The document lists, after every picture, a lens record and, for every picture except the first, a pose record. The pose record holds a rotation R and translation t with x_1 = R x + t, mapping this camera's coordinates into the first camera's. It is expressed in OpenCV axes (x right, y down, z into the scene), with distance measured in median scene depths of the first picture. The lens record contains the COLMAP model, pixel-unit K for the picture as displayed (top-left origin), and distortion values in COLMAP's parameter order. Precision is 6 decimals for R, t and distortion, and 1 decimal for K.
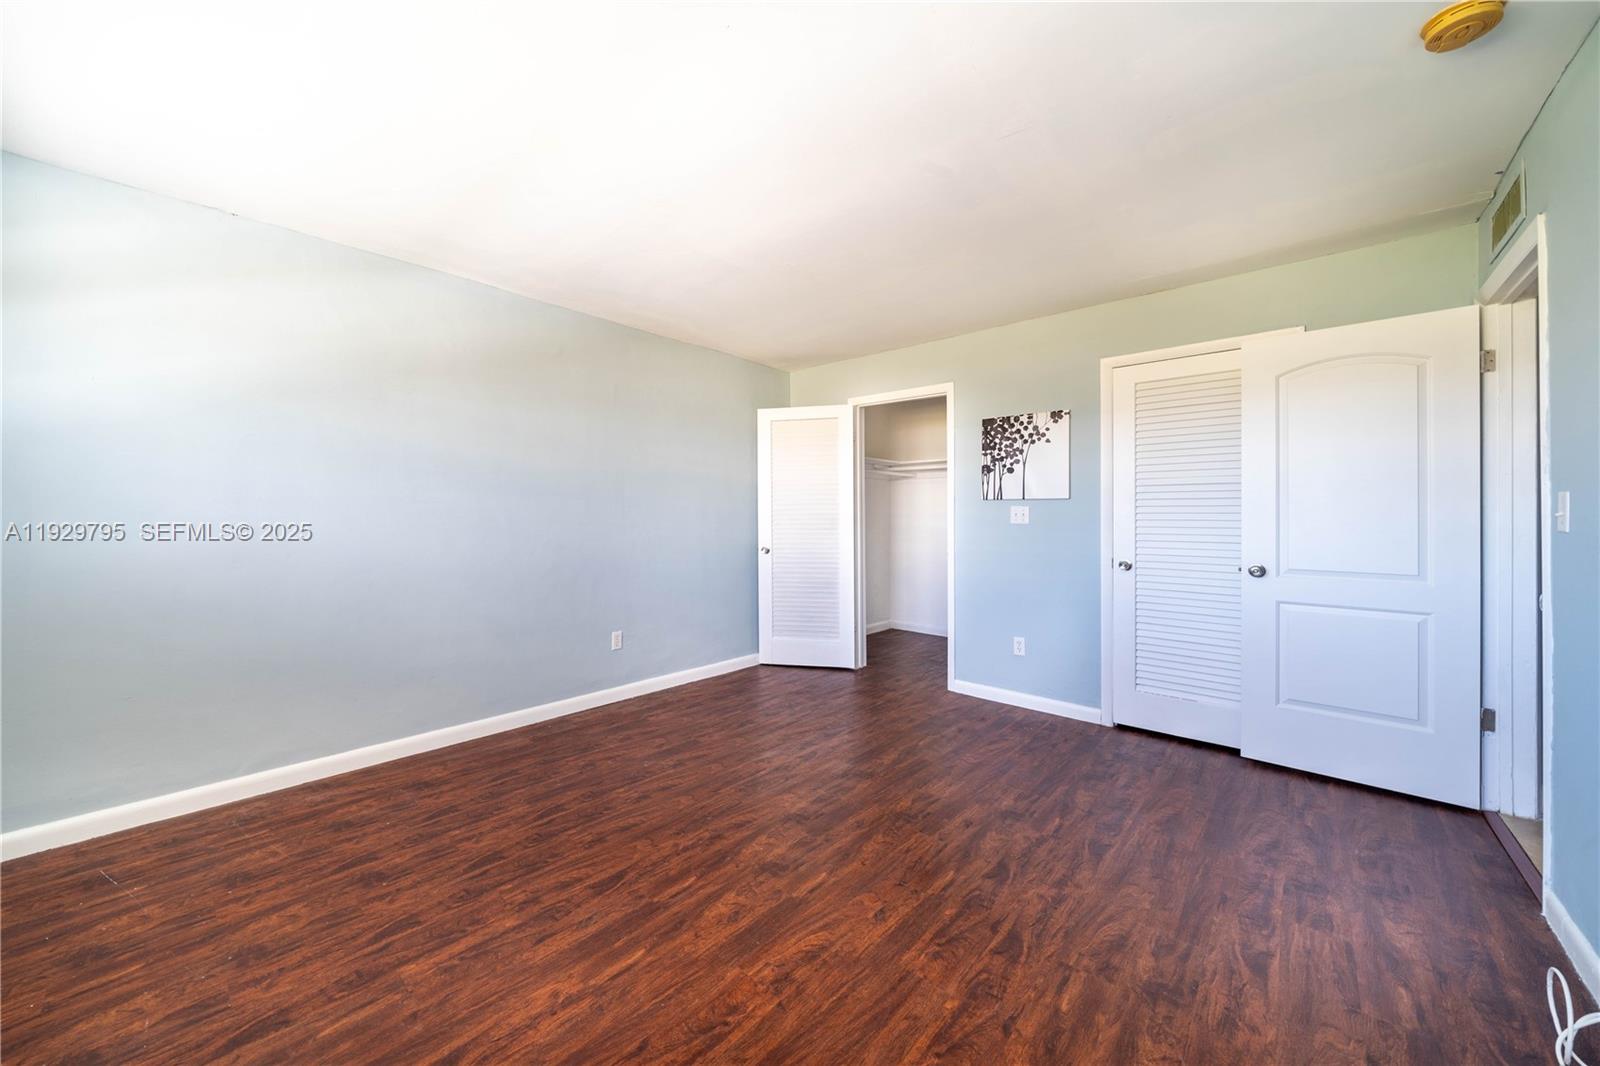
lens RADIAL K [[586.0, 0, 778.8], [0, 586.0, 519.8], [0, 0, 1]] dist [-0.006281, -0.000206]
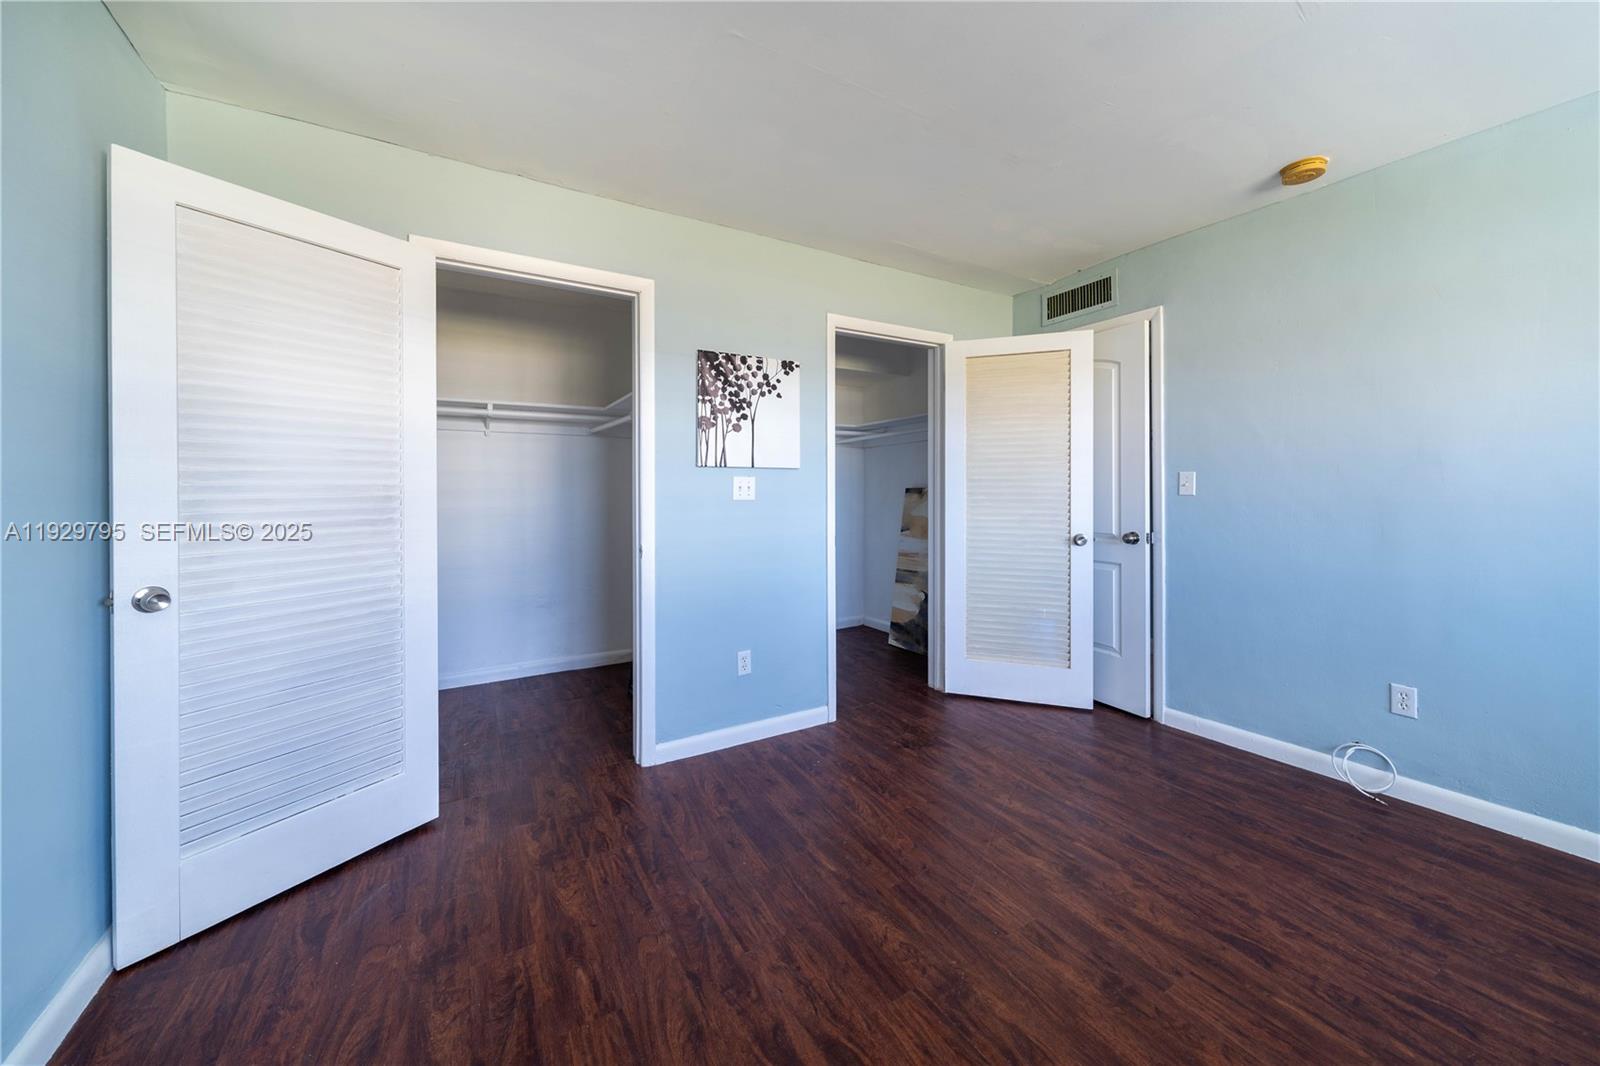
lens RADIAL K [[569.7, 0, 796.8], [0, 569.7, 494.4], [0, 0, 1]] dist [-0.002712, -0.000502]
pose [[0.296382, -0.001178, 0.955069, -0.274291], [0.017223, 0.999843, -0.004111, 0.003931], [-0.954914, 0.017668, 0.296356, 0.732928]]
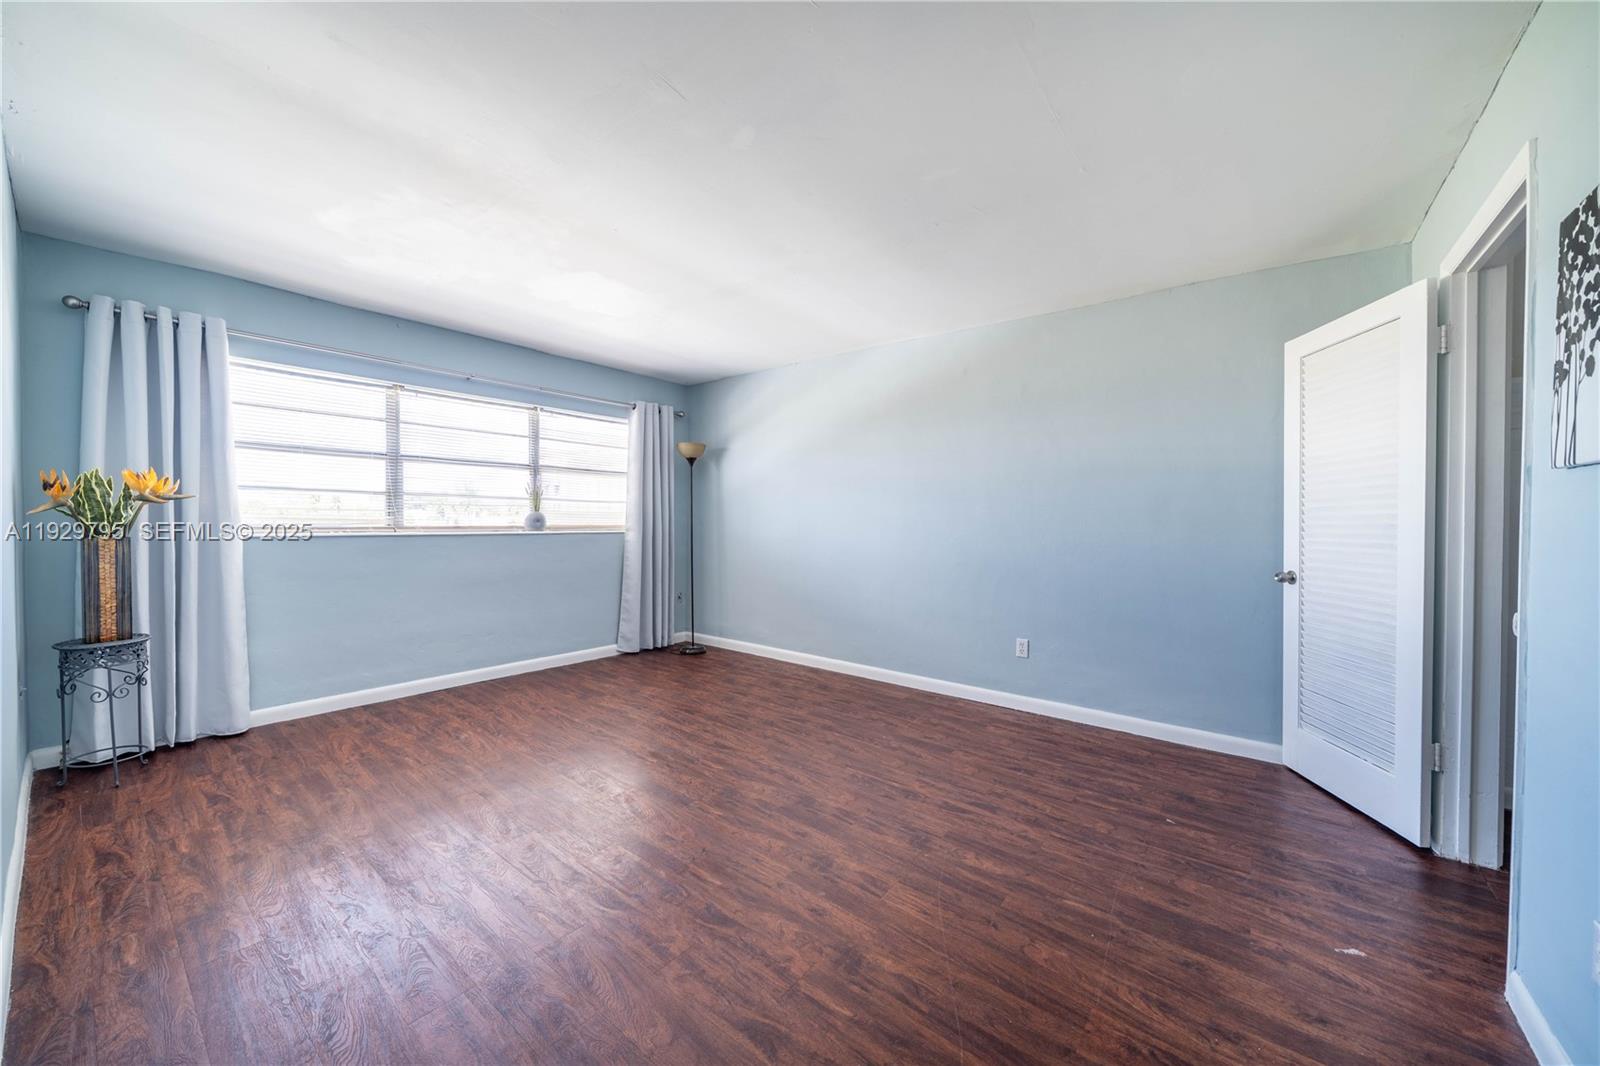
lens RADIAL K [[586.0, 0, 778.8], [0, 586.0, 519.8], [0, 0, 1]] dist [-0.006281, -0.000206]
pose [[0.040128, 0.000506, -0.999194, 0.697610], [-0.013282, 0.999912, -0.000027, 0.001676], [0.999106, 0.013273, 0.040131, 0.580522]]
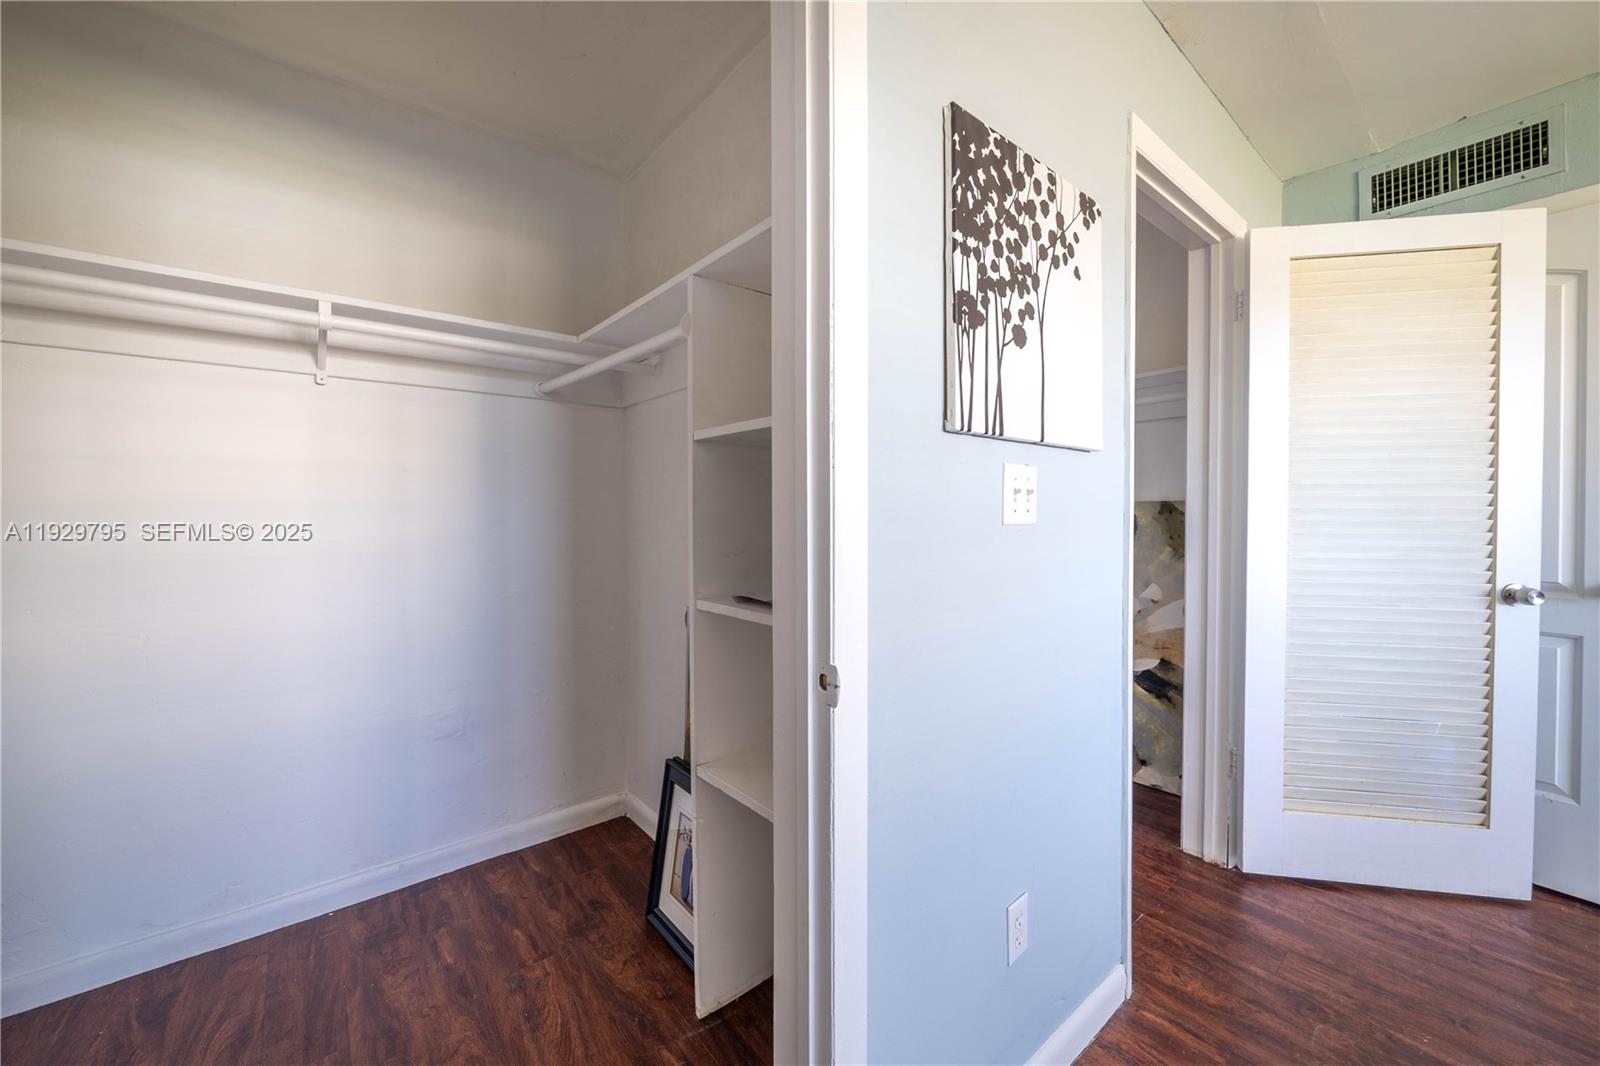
lens RADIAL K [[586.0, 0, 778.8], [0, 586.0, 519.8], [0, 0, 1]] dist [-0.006281, -0.000206]
pose [[0.158271, -0.012807, 0.987313, 0.099311], [0.017381, 0.999797, 0.010182, -0.000603], [-0.987243, 0.015549, 0.158461, 1.096386]]
